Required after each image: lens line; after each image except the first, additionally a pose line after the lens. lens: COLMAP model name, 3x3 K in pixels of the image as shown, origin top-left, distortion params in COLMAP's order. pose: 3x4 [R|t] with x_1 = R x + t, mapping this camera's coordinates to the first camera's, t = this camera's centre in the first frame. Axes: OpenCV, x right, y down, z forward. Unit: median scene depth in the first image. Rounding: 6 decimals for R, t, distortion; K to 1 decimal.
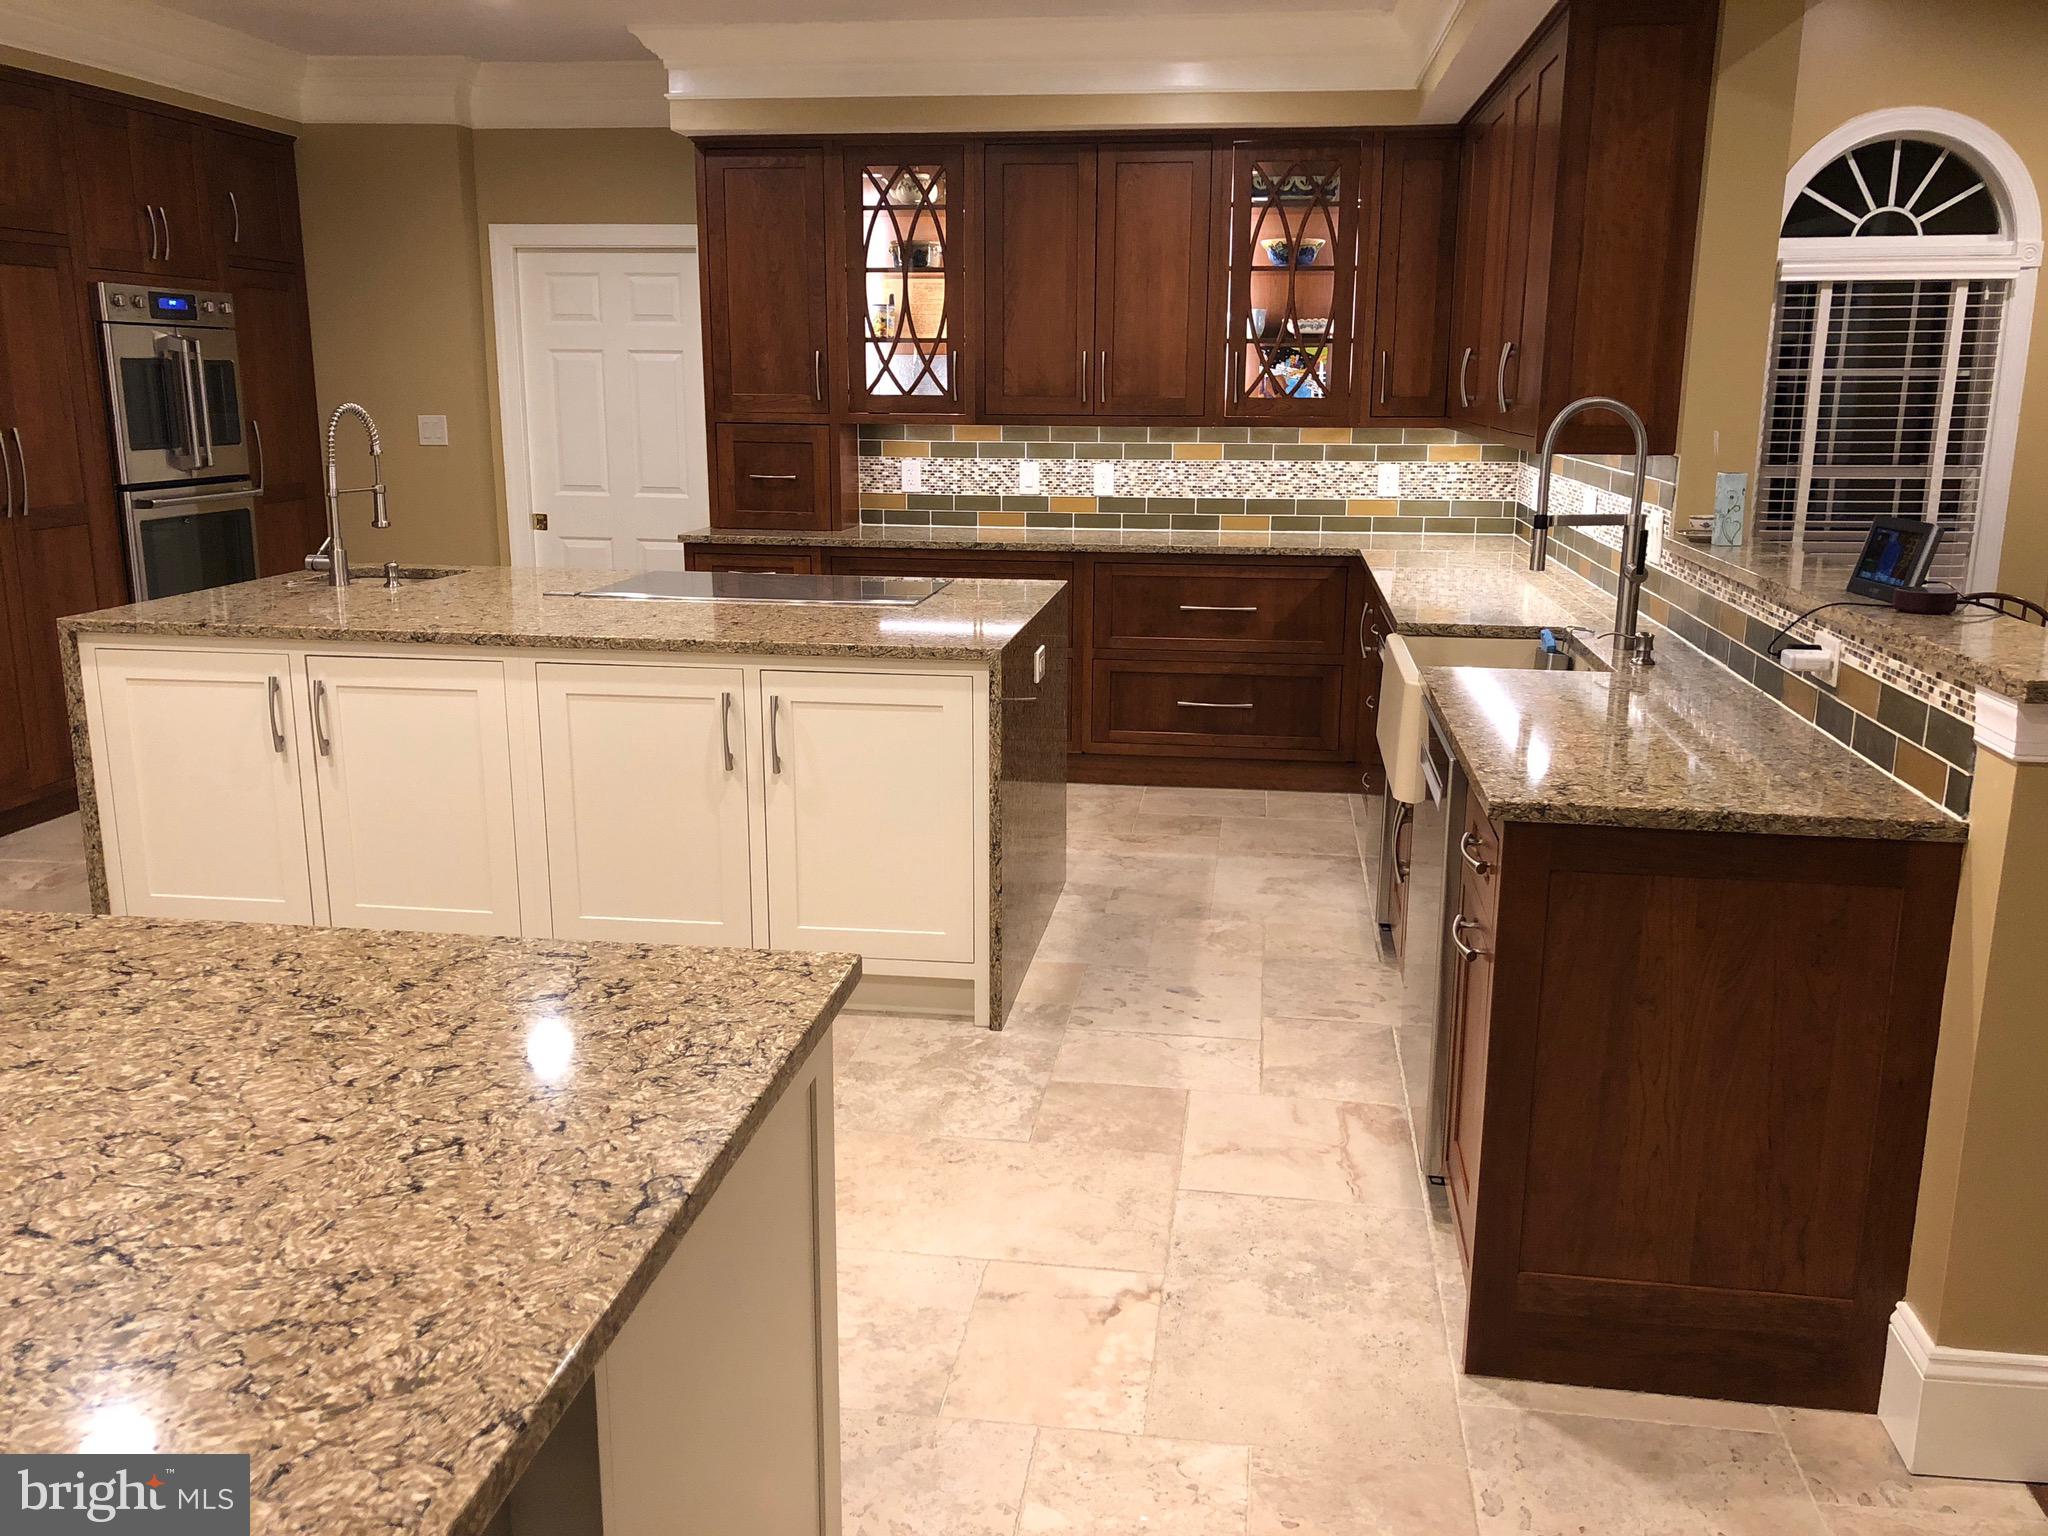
lens RADIAL K [[1666.7, 0, 1028.3], [0, 1666.7, 778.5], [0, 0, 1]] dist [0.002728, -0.003204]
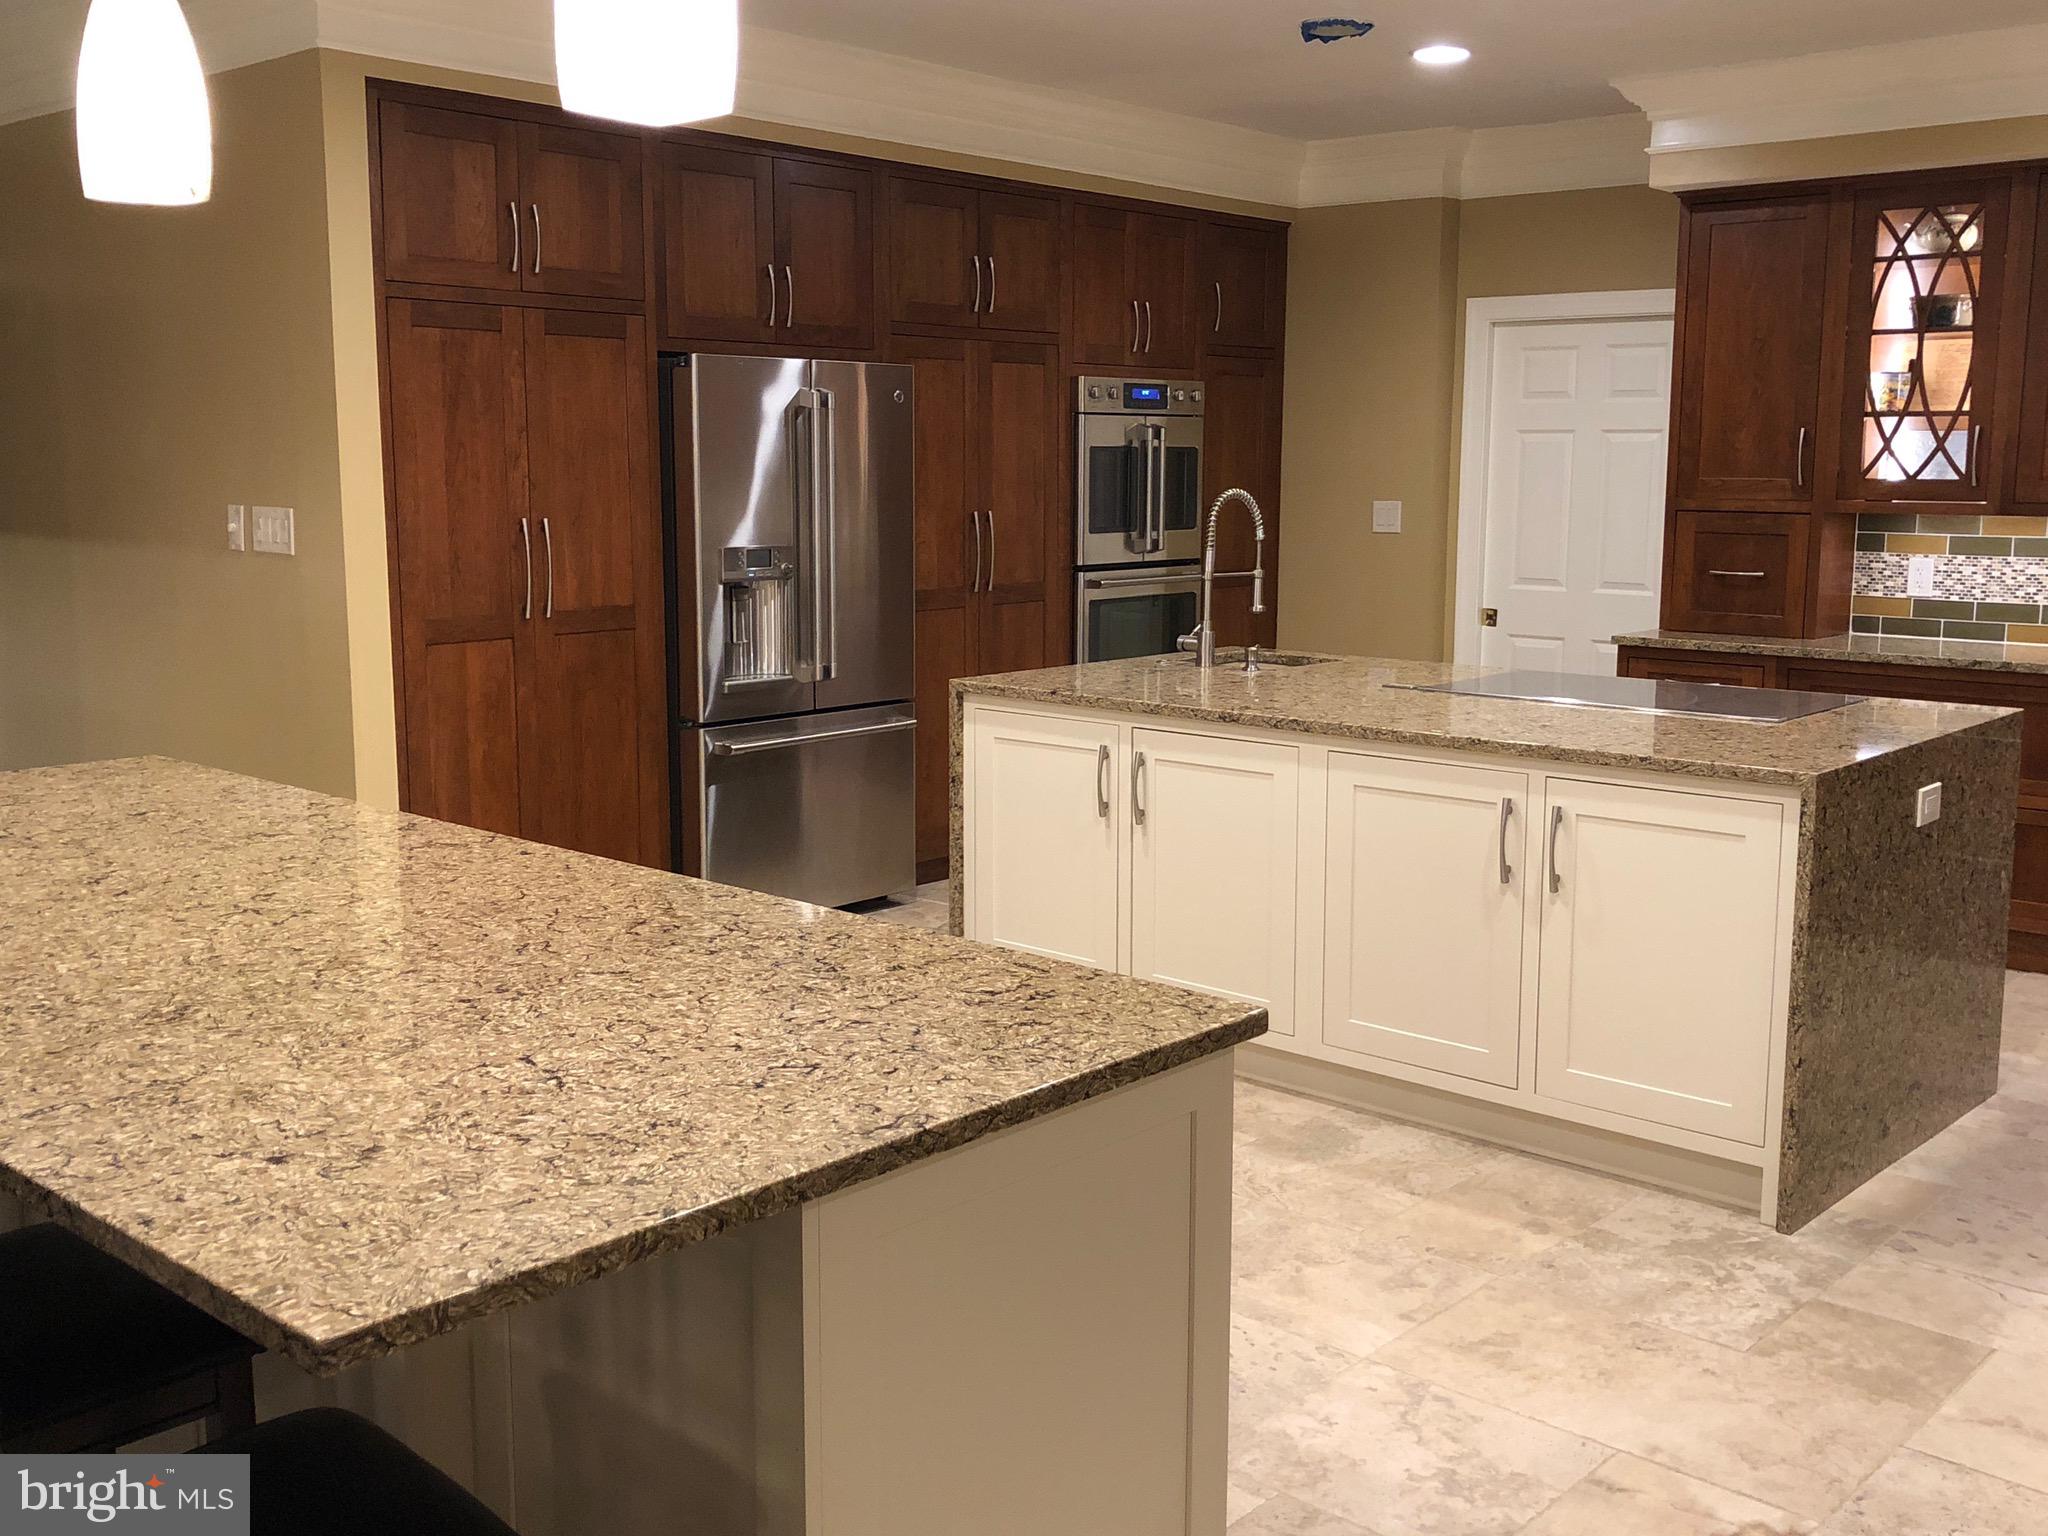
lens RADIAL K [[2000.7, 0, 1026.7], [0, 2000.7, 766.1], [0, 0, 1]] dist [0.135163, -0.400791]
pose [[0.820243, 0.081268, -0.566213, 0.160055], [-0.128905, 0.990656, -0.044549, 0.010384], [0.557302, 0.109528, 0.823054, -0.046644]]
